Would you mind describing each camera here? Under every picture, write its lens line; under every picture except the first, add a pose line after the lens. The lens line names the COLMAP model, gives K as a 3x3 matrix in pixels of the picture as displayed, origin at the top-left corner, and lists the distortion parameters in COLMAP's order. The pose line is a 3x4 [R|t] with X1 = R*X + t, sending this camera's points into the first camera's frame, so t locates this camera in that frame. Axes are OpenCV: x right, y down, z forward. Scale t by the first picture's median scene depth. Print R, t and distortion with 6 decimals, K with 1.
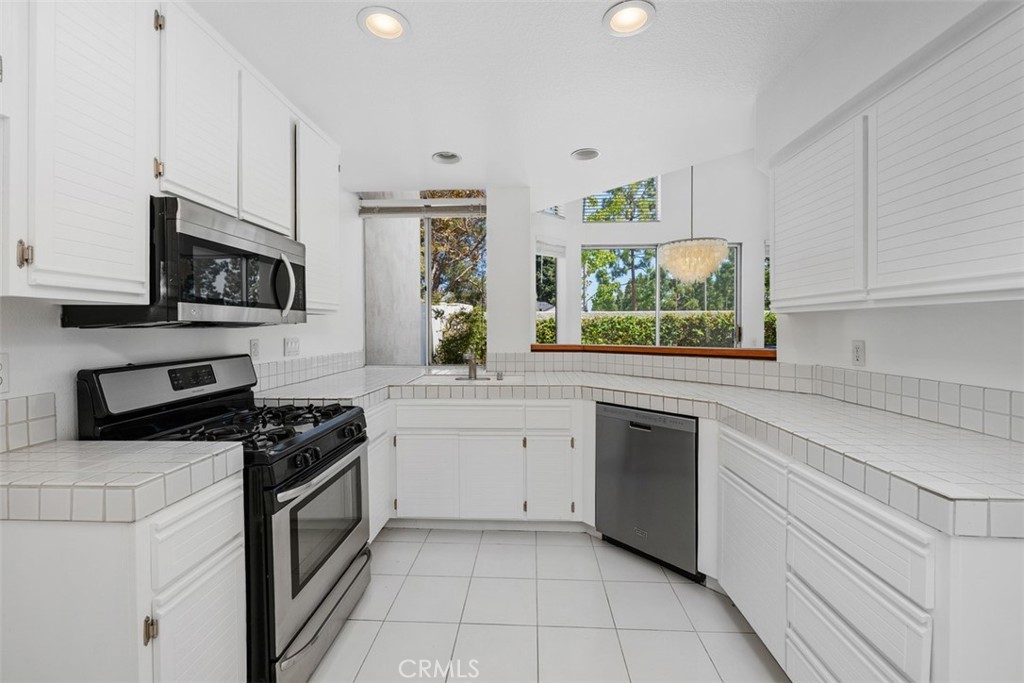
lens RADIAL K [[413.2, 0, 510.0], [0, 413.2, 320.7], [0, 0, 1]] dist [-0.016186, -0.000031]
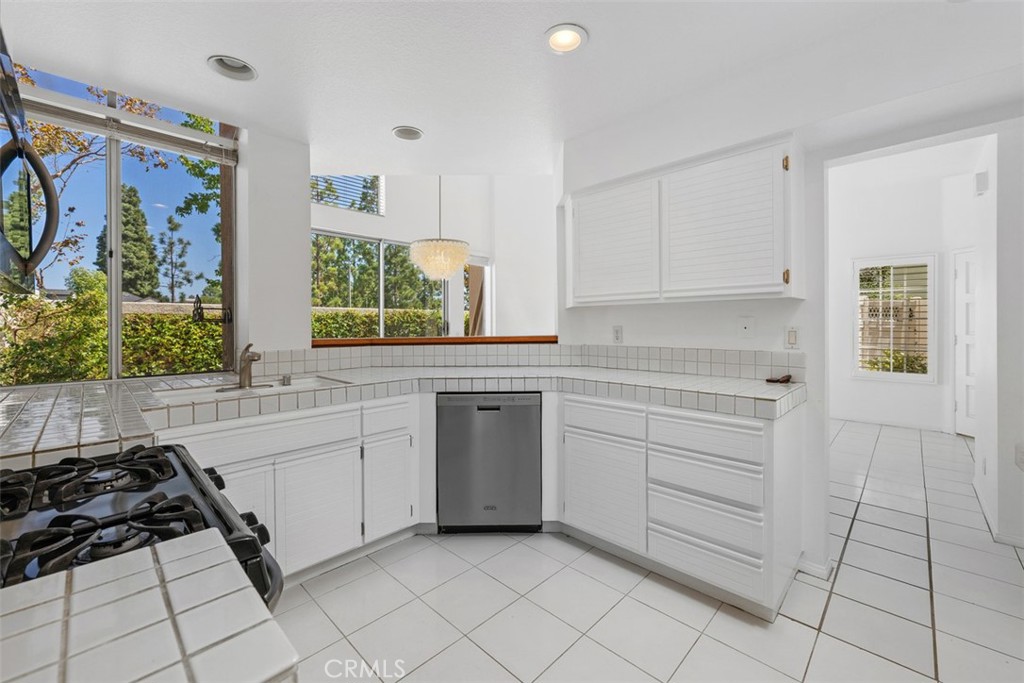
lens RADIAL K [[413.2, 0, 510.0], [0, 413.2, 320.7], [0, 0, 1]] dist [-0.016186, -0.000031]
pose [[0.657128, 0.007138, 0.753745, -0.401491], [-0.007978, 0.999965, -0.002515, 0.026798], [-0.753737, -0.004360, 0.657162, 0.226331]]
